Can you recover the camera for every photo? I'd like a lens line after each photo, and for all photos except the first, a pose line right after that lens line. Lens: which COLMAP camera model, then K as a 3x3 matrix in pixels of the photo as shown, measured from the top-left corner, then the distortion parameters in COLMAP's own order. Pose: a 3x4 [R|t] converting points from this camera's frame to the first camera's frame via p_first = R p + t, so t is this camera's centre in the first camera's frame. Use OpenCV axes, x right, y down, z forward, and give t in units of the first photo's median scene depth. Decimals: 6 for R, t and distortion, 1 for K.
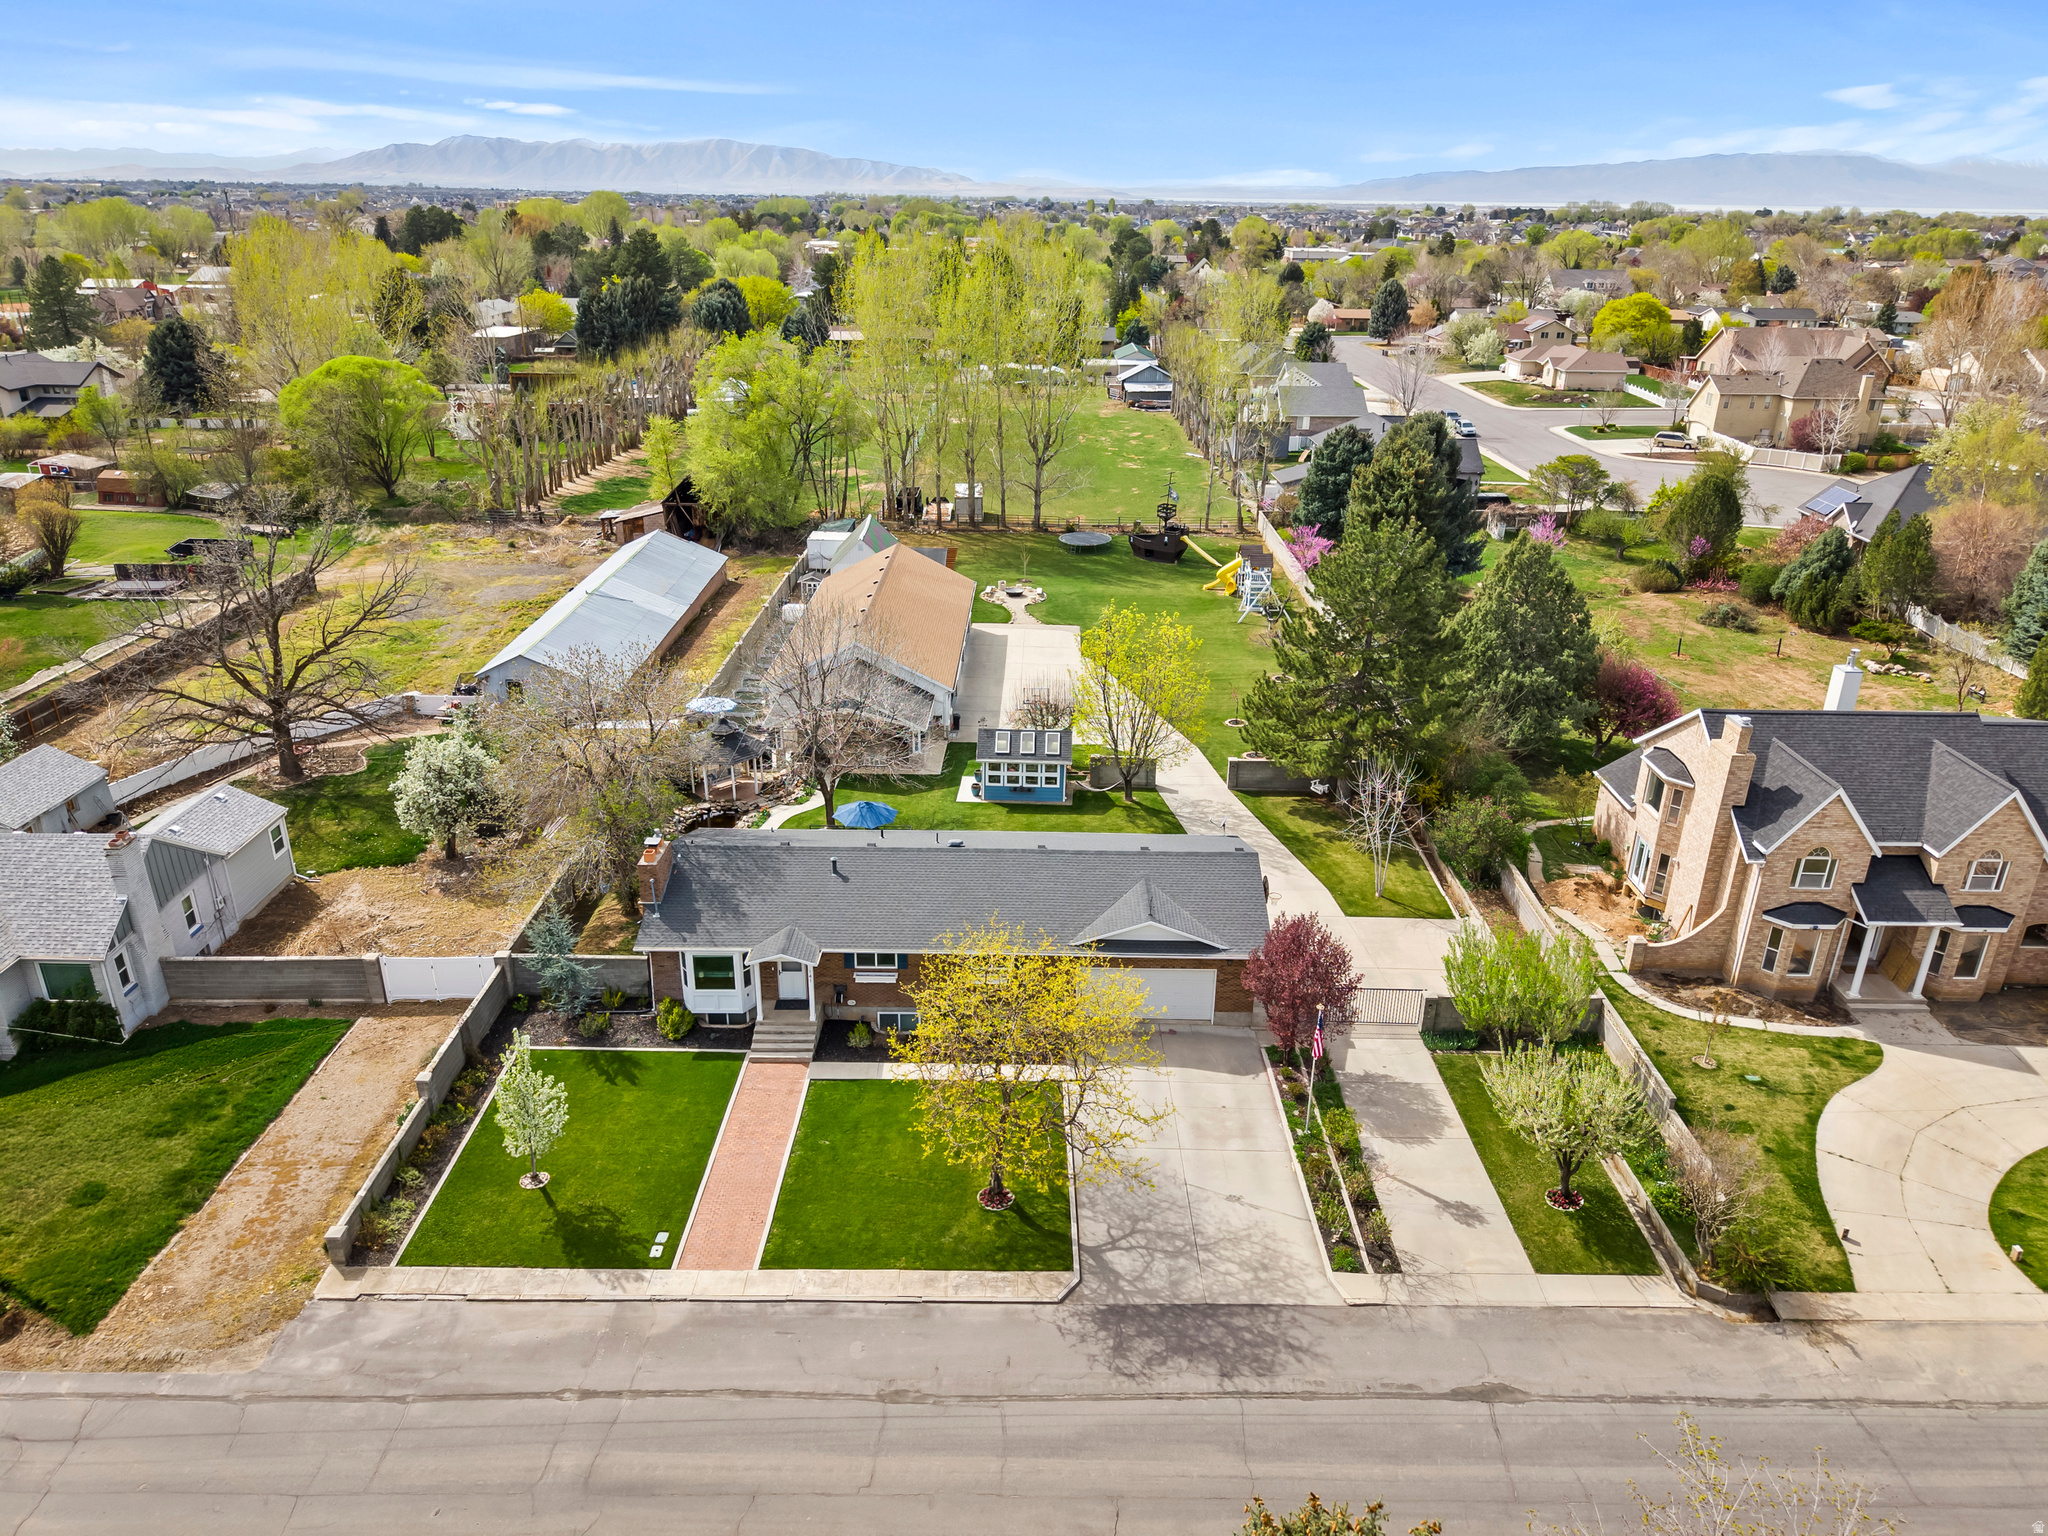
lens RADIAL K [[1355.0, 0, 1024.4], [0, 1355.0, 802.9], [0, 0, 1]] dist [0.037367, -0.041779]
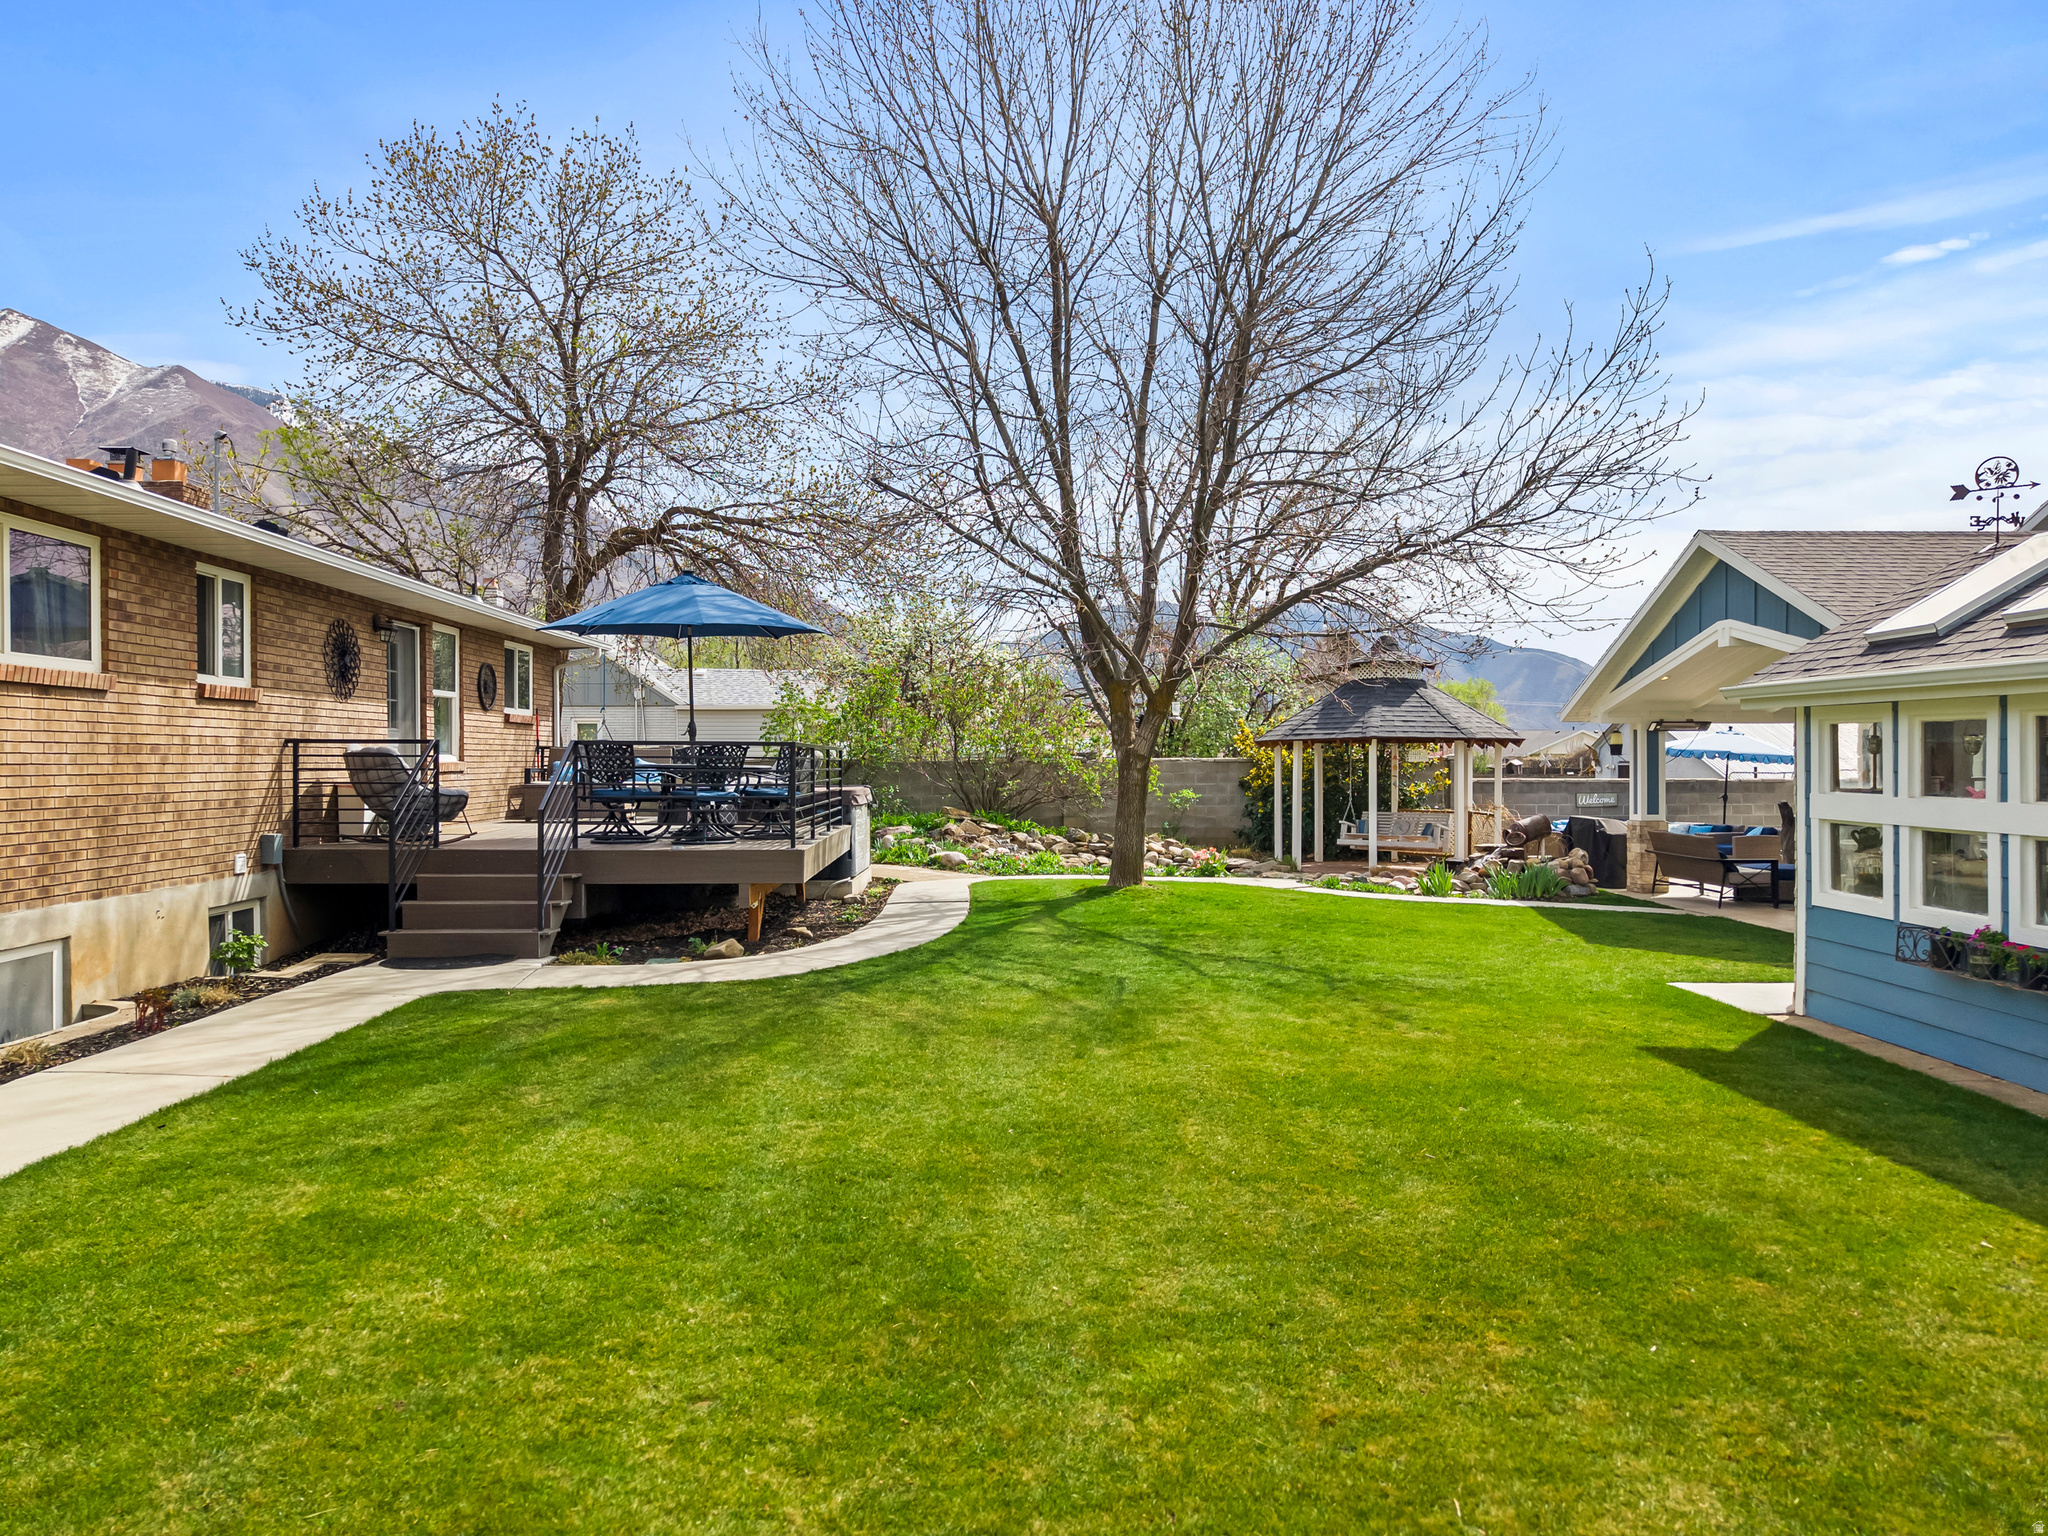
lens RADIAL K [[1370.3, 0, 1024.0], [0, 1370.3, 768.0], [0, 0, 1]] dist [0.045486, -0.052509]
pose [[0.048231, -0.005071, -0.998823, 0.145516], [-0.404266, 0.914322, -0.024163, 0.014085], [0.913369, 0.404956, 0.042049, 1.245159]]
